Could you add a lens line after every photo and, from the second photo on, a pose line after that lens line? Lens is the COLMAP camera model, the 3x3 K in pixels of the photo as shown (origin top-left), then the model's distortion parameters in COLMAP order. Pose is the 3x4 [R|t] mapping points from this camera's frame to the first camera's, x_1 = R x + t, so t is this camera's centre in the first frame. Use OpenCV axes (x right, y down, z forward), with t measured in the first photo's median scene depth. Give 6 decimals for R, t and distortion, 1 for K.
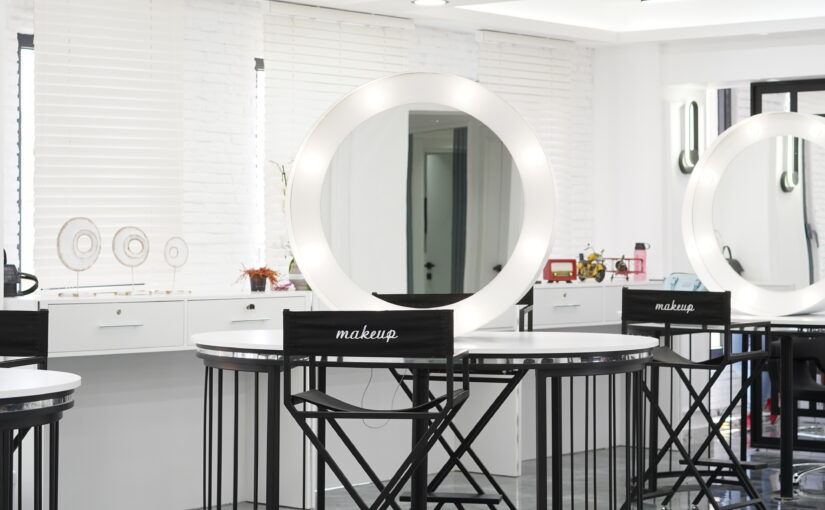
lens RADIAL K [[1977.6, 0, 412.5], [0, 1977.6, 255.0], [0, 0, 1]] dist [0.111256, 0.324338]
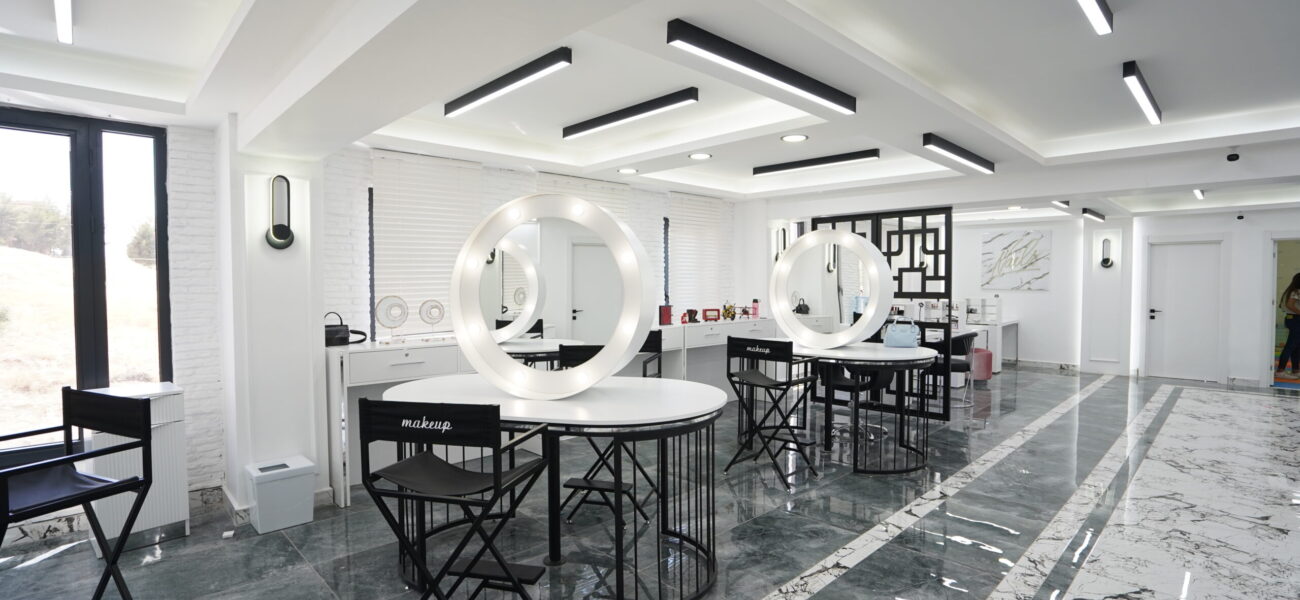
lens RADIAL K [[601.6, 0, 649.8], [0, 601.6, 308.9], [0, 0, 1]] dist [-0.041173, 0.000070]
pose [[0.994319, 0.000956, -0.106439, 0.076620], [0.002978, 0.999319, 0.036791, -0.019742], [0.106401, -0.036899, 0.993638, 0.403144]]
